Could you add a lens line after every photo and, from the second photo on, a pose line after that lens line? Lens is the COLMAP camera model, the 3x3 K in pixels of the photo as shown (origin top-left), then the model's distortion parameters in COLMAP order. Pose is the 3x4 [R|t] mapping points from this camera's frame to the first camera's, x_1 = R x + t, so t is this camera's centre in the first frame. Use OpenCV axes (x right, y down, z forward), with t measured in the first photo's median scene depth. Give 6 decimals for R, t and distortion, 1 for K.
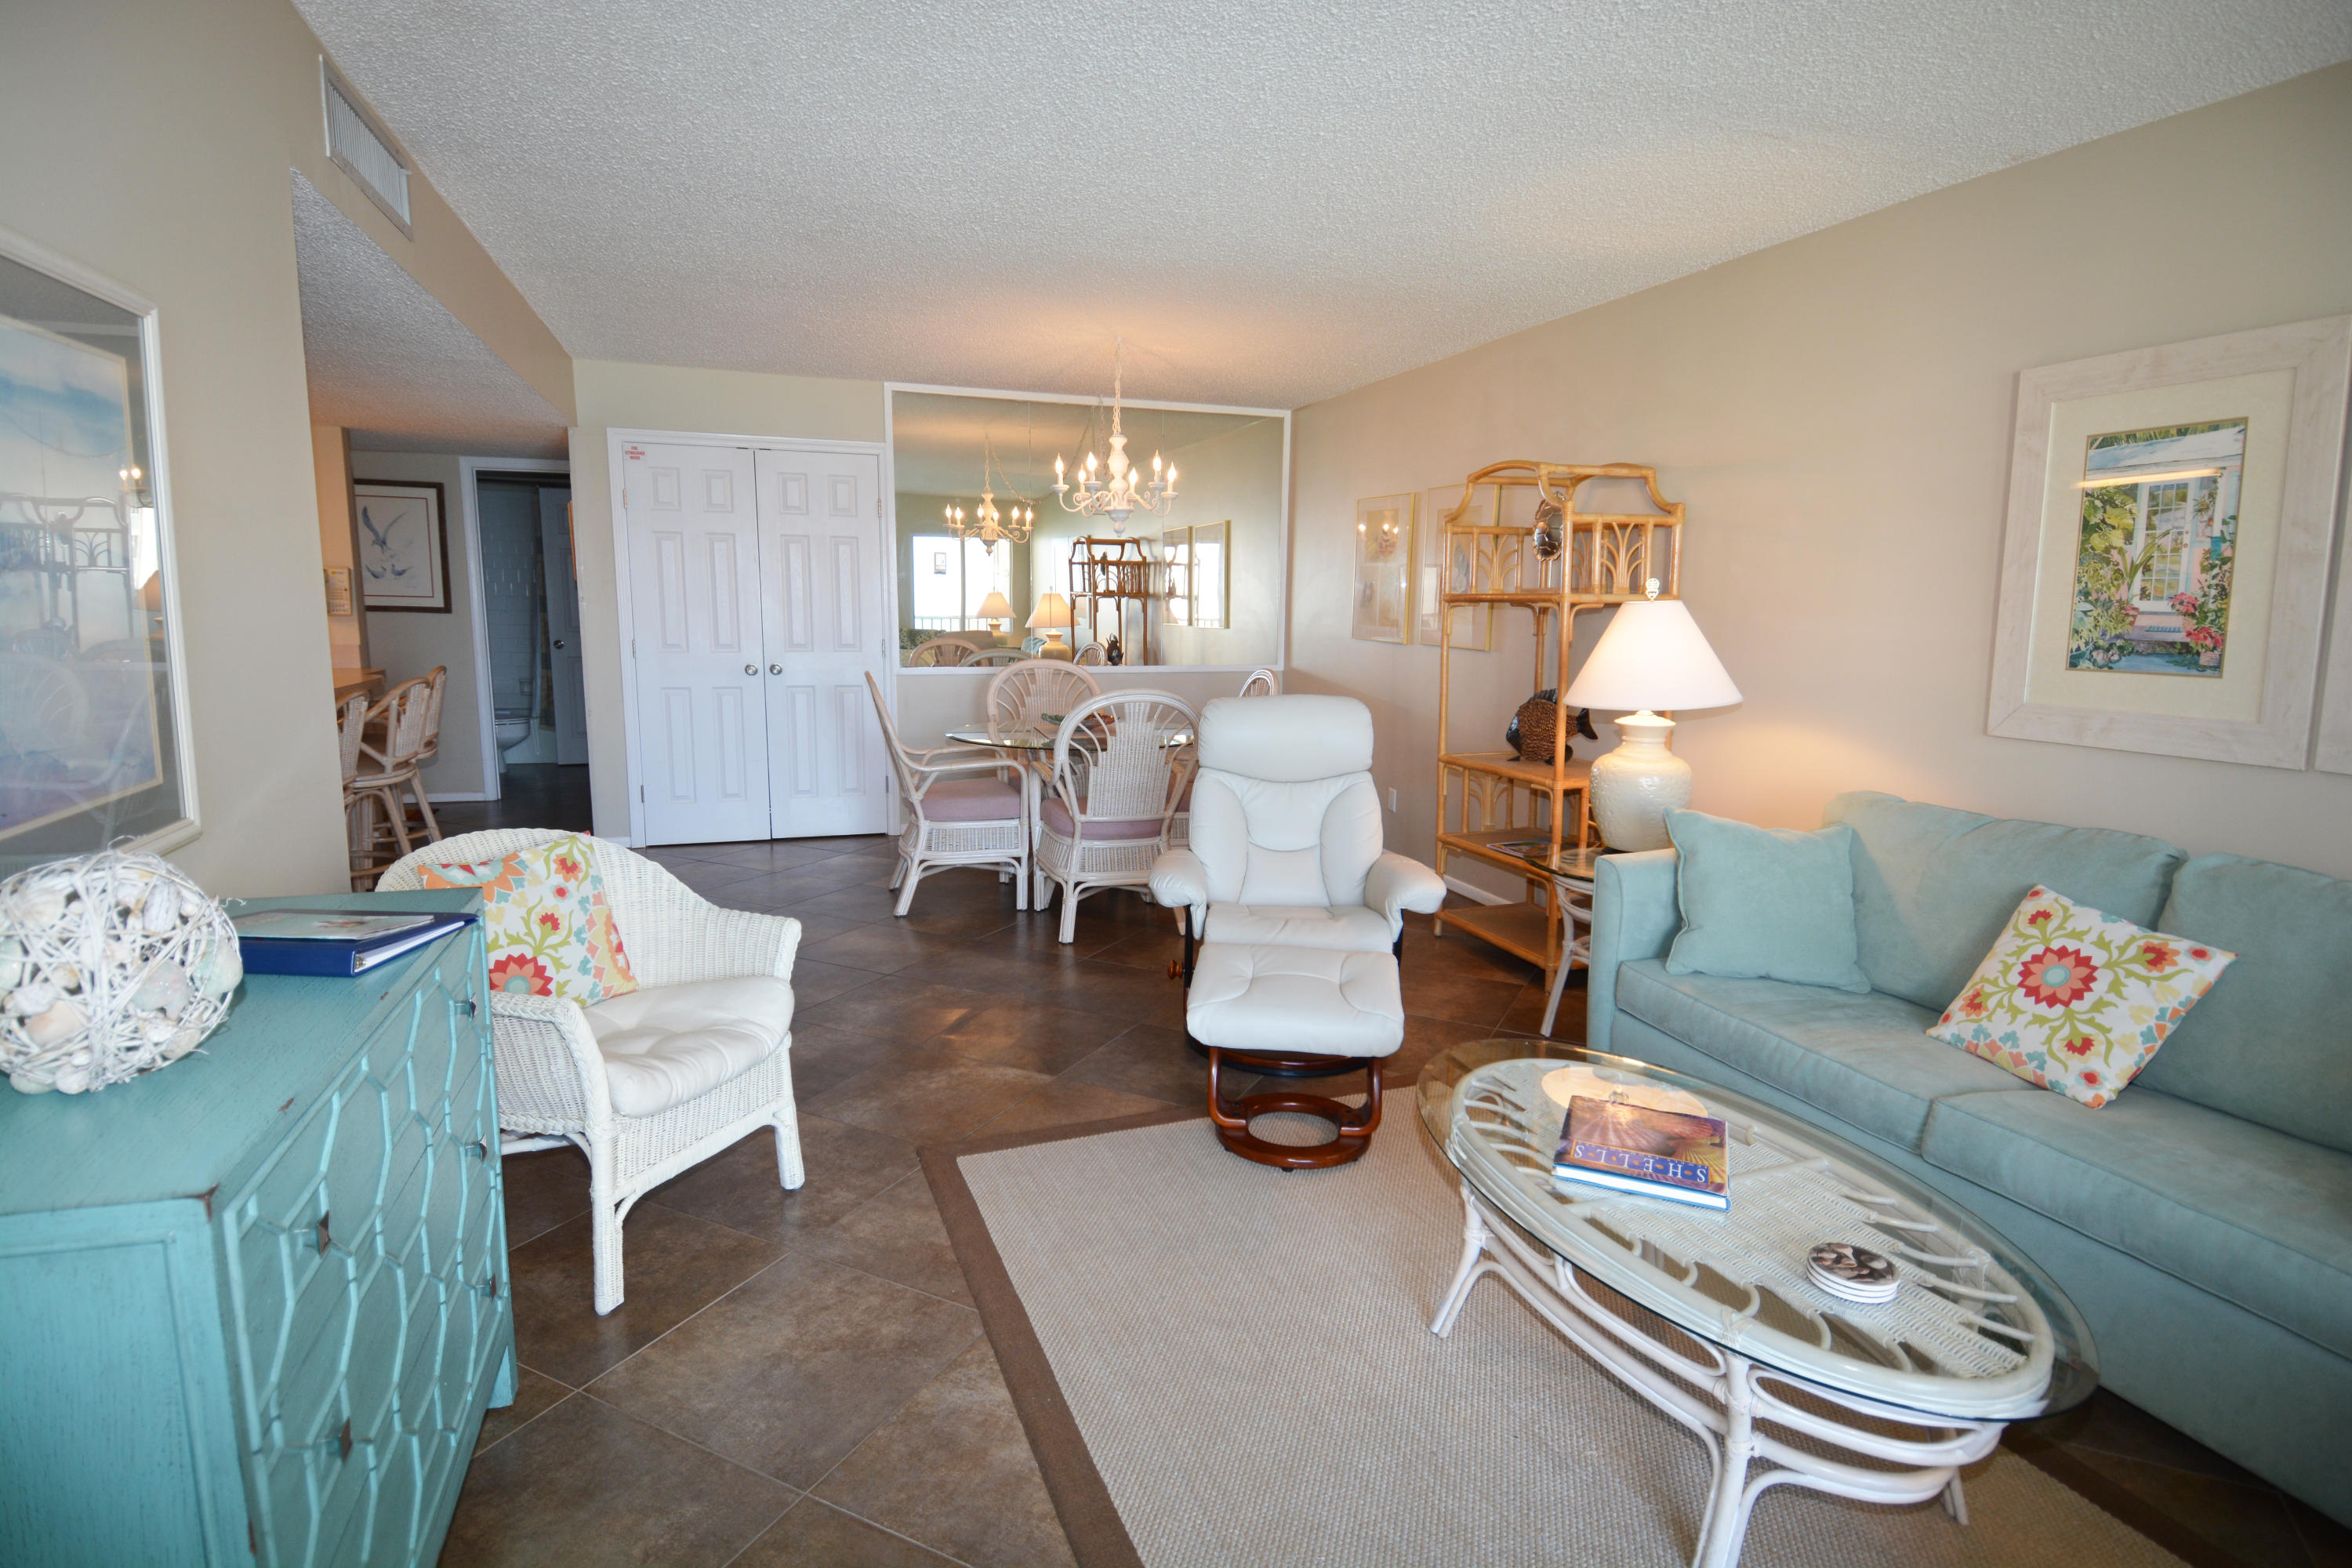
lens RADIAL K [[1205.3, 0, 1176.0], [0, 1205.3, 784.0], [0, 0, 1]] dist [0.047291, -0.048532]
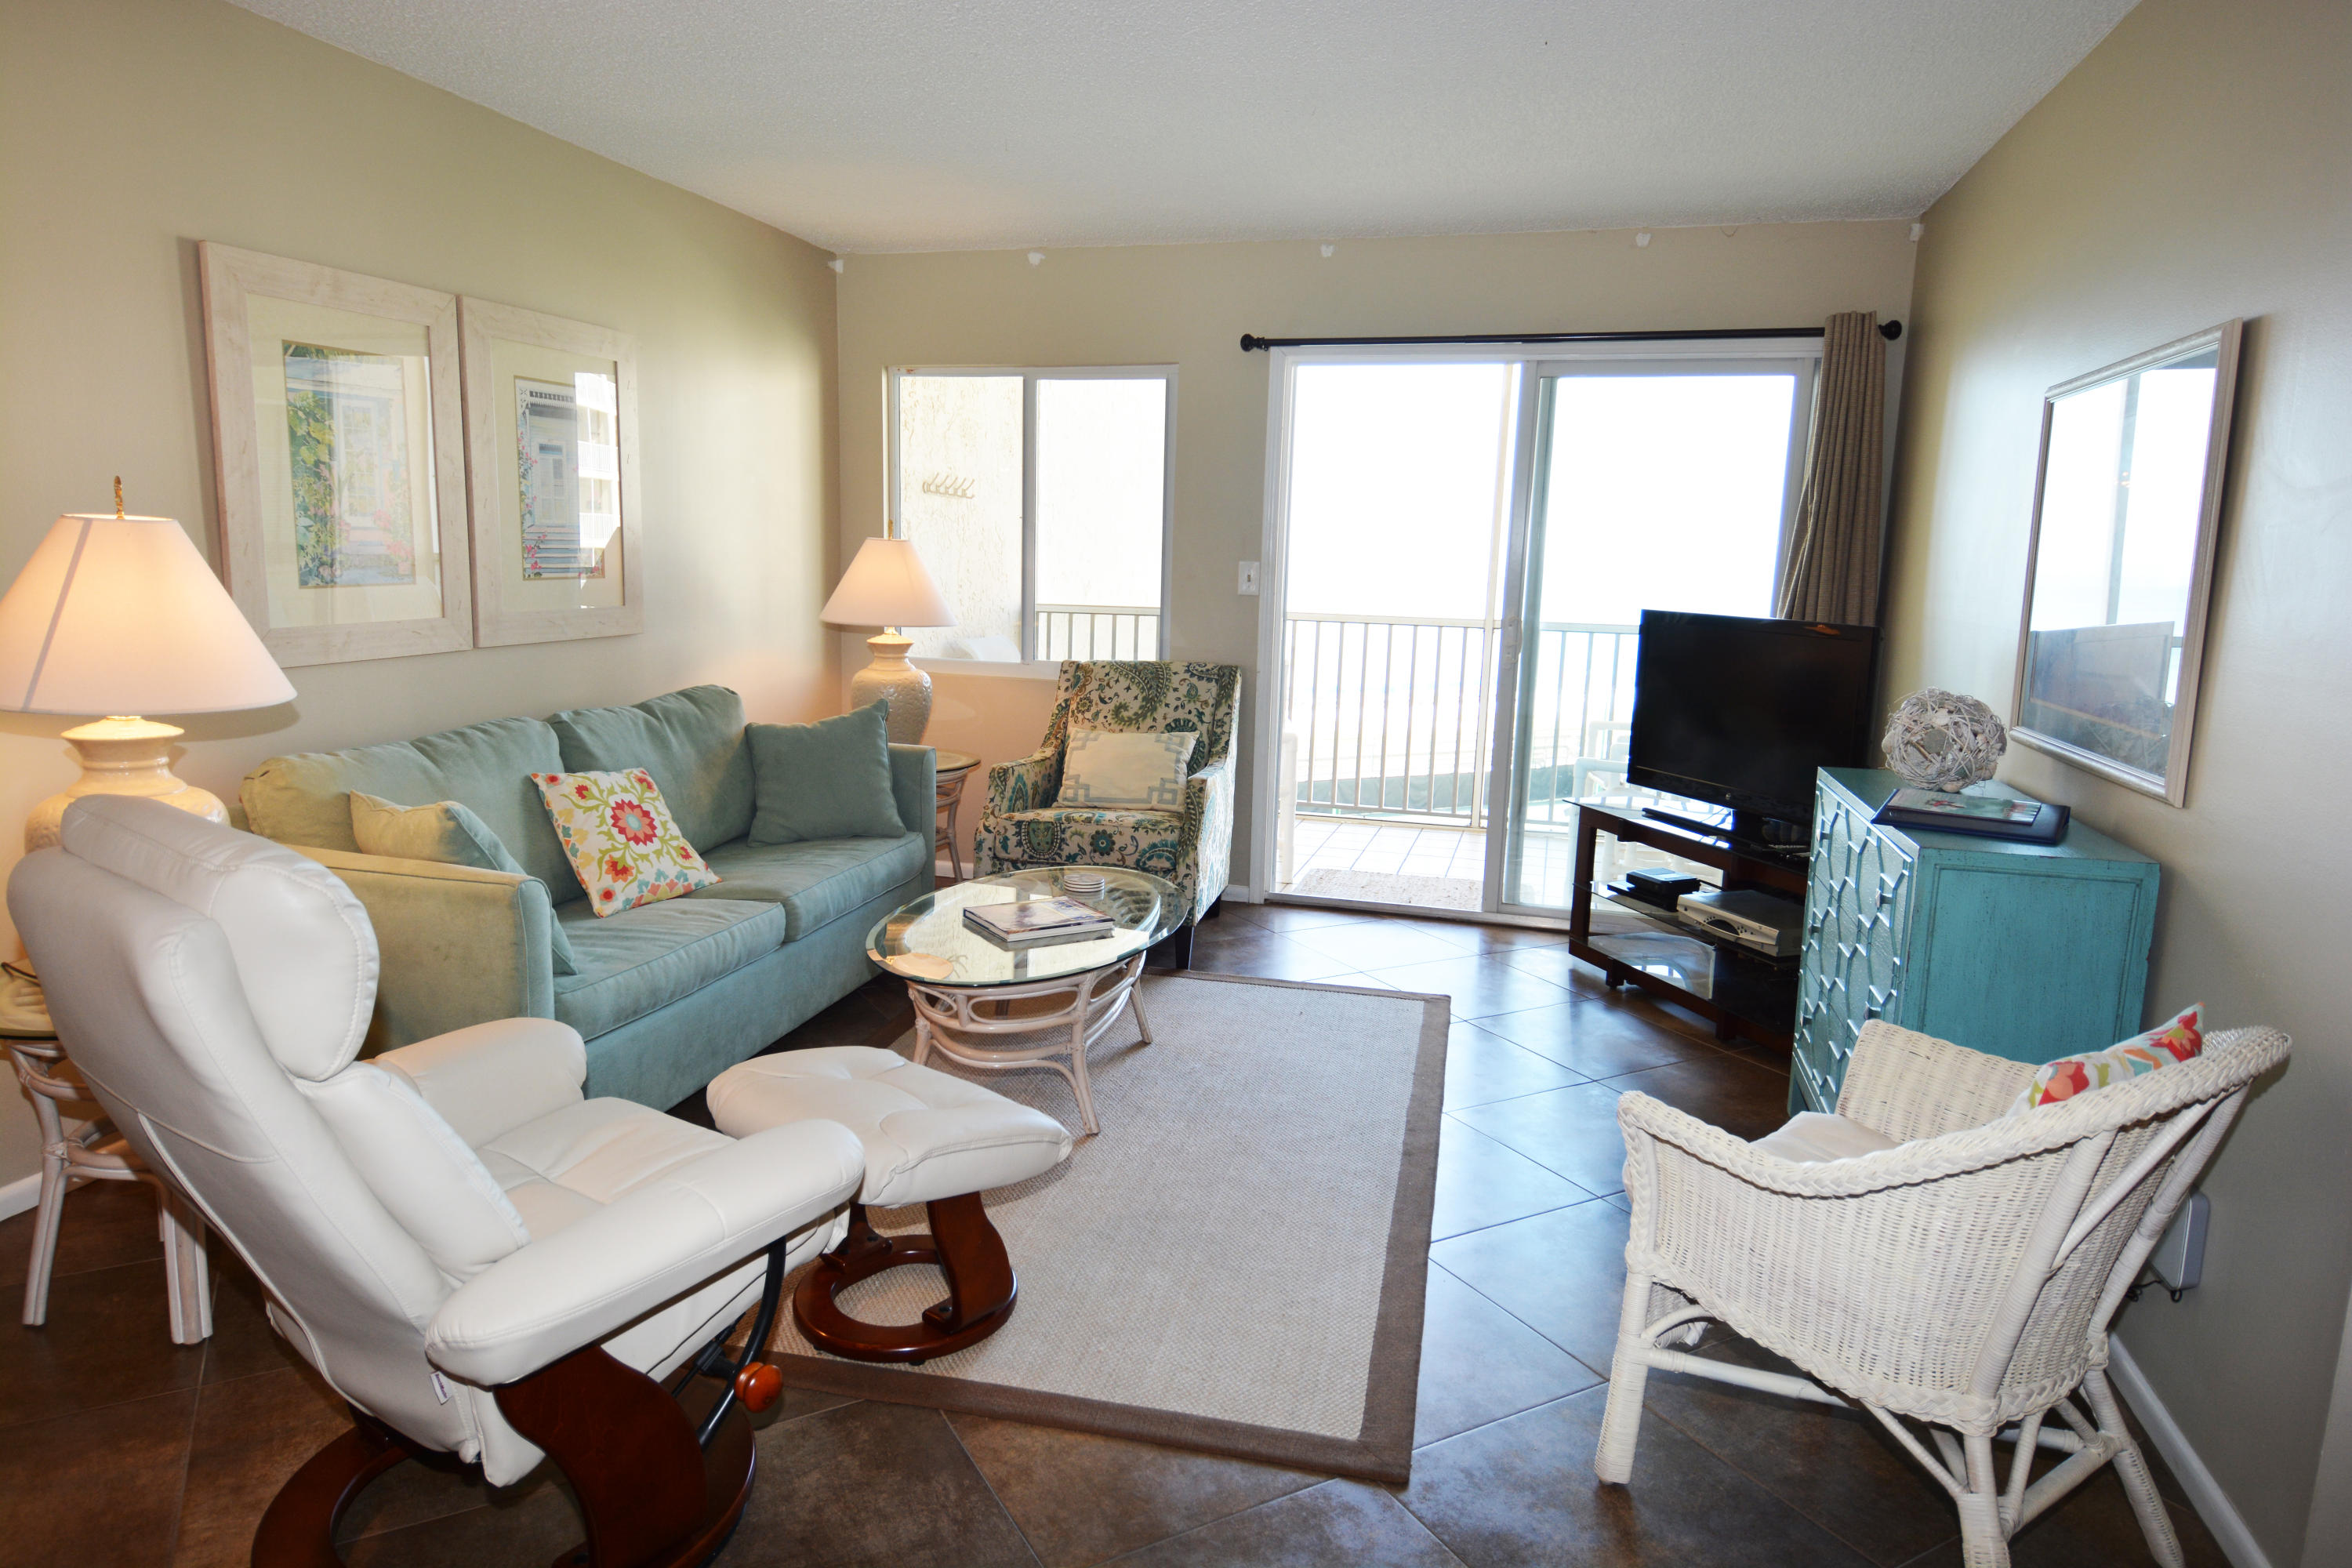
lens RADIAL K [[1429.7, 0, 1187.6], [0, 1429.7, 785.3], [0, 0, 1]] dist [0.059805, -0.051266]
pose [[-0.831759, -0.122773, 0.541390, -0.509485], [0.051405, 0.954014, 0.295321, -0.262714], [-0.552752, 0.273467, -0.787199, 1.655409]]
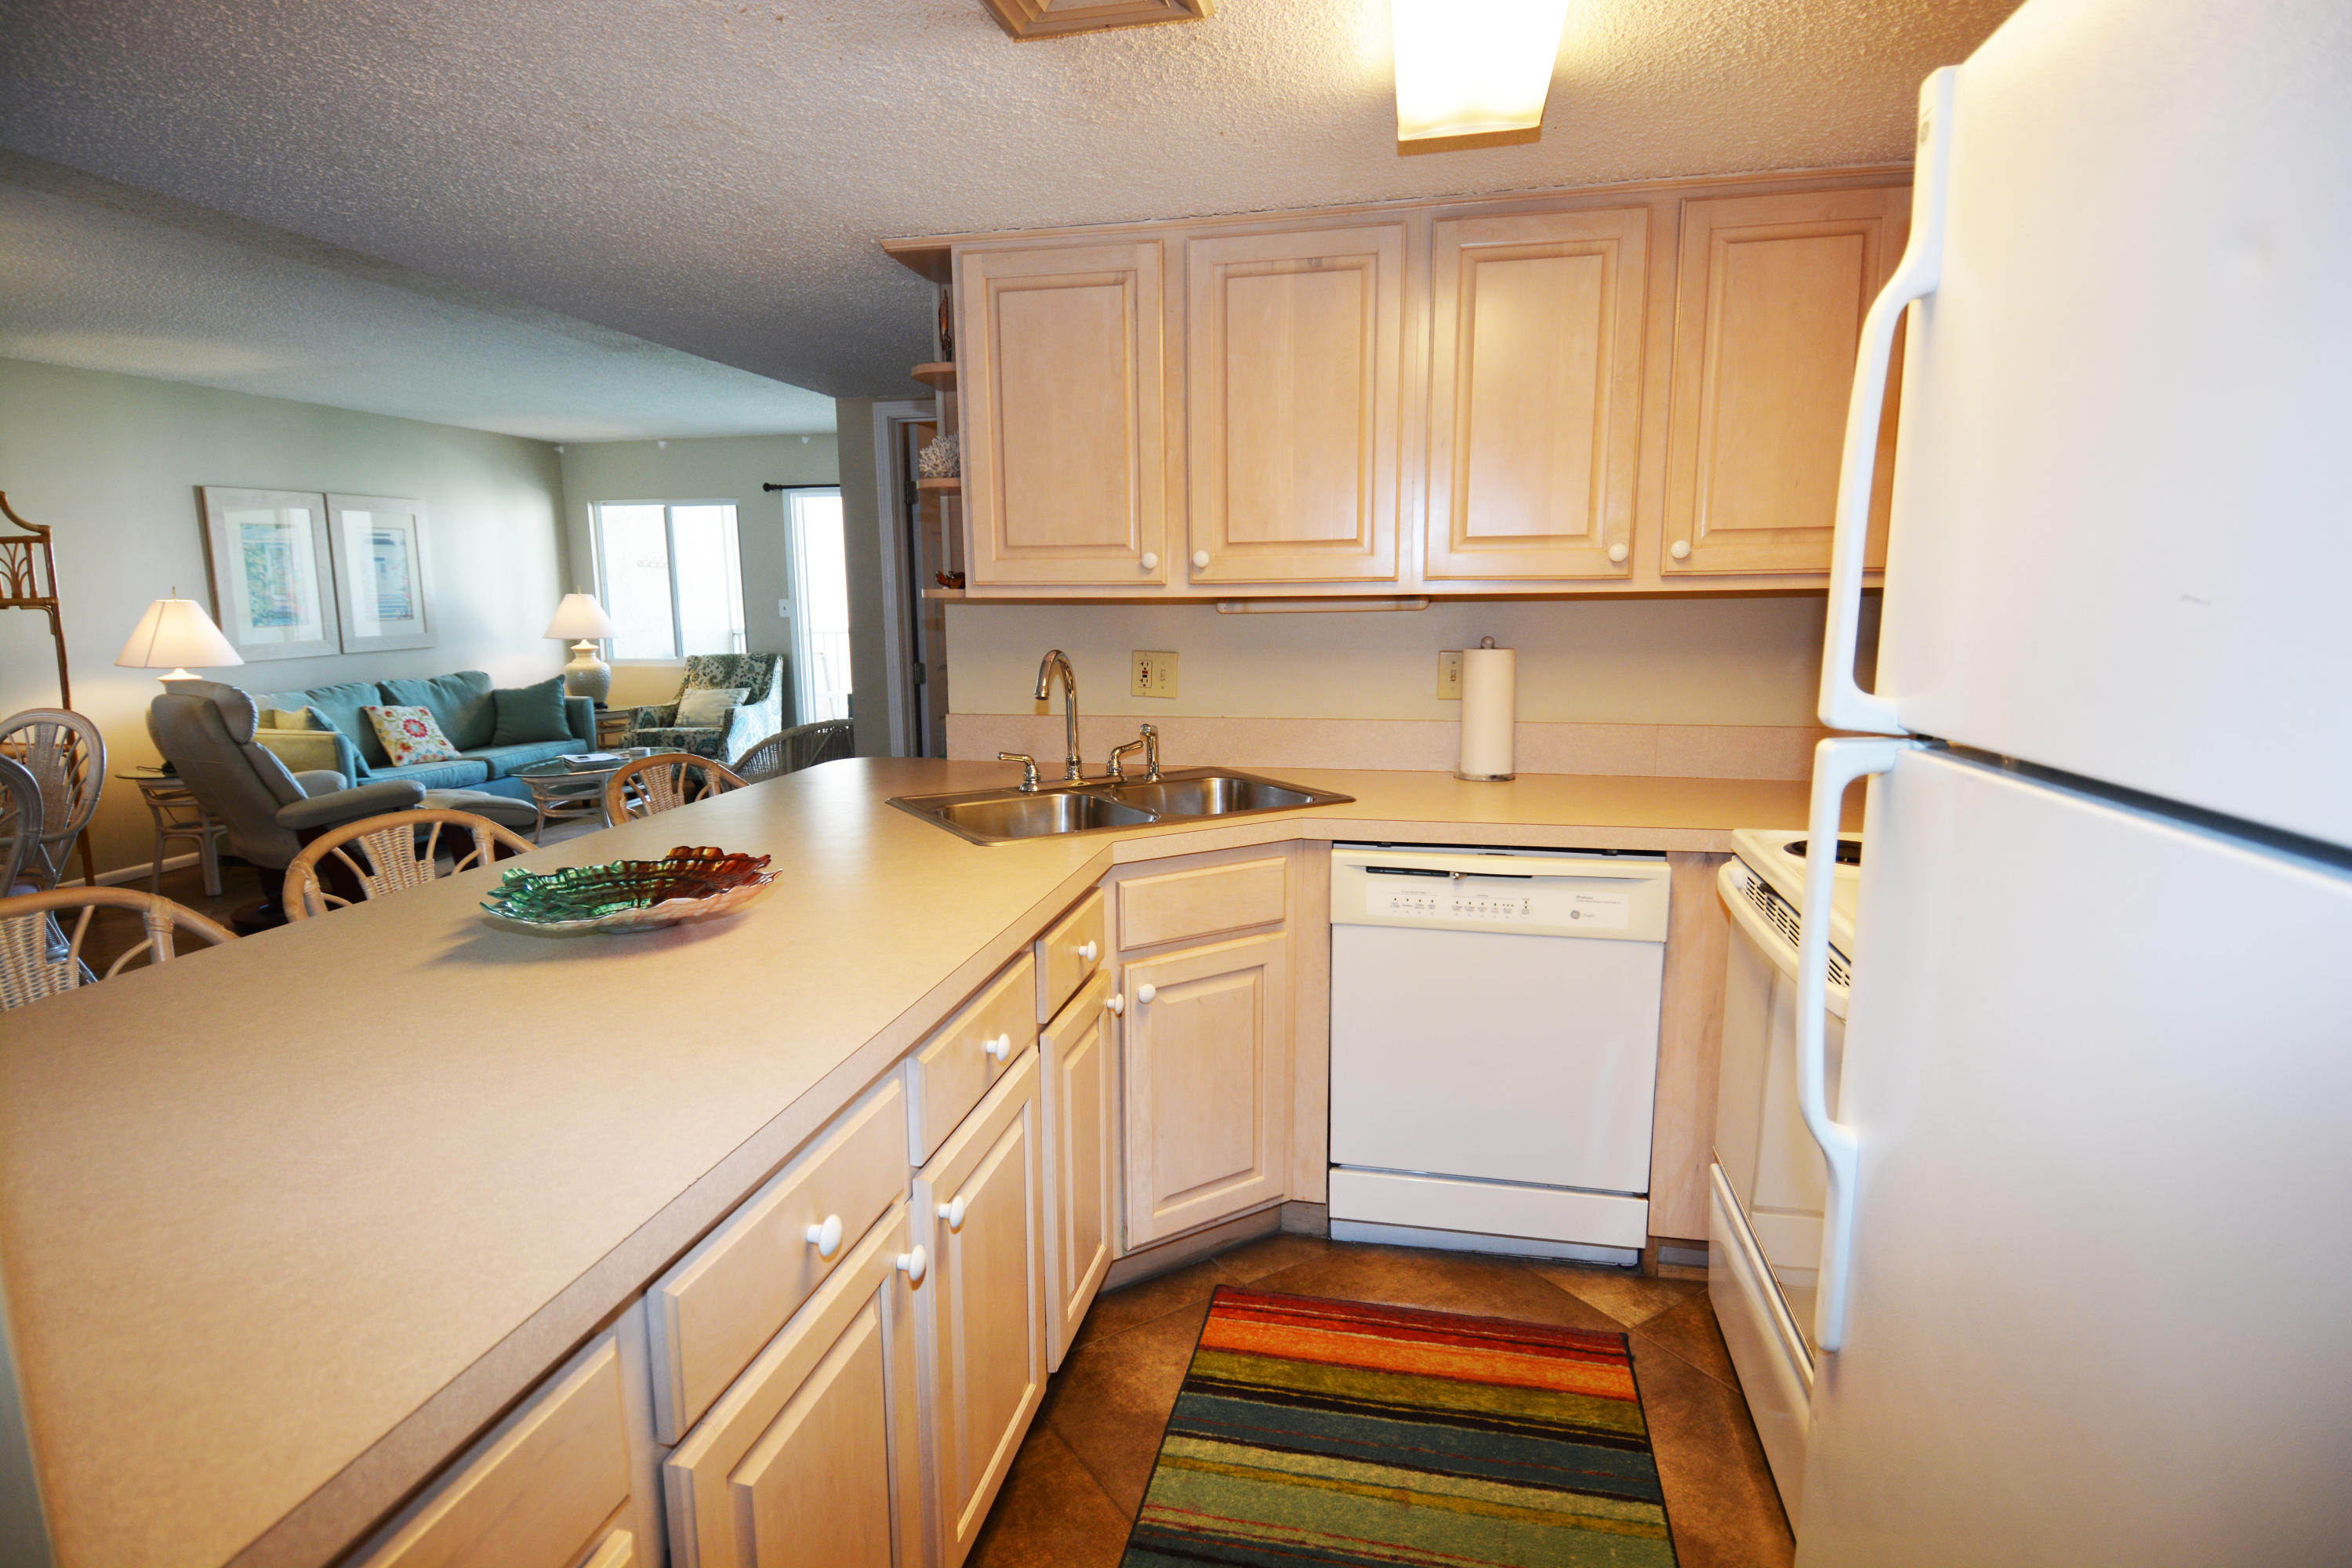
lens RADIAL K [[1205.3, 0, 1176.0], [0, 1205.3, 784.0], [0, 0, 1]] dist [0.047291, -0.048532]
pose [[-0.866484, -0.080573, 0.492660, -1.965930], [0.080072, 0.951678, 0.296474, -0.369283], [-0.492742, 0.296338, -0.818162, 2.210990]]
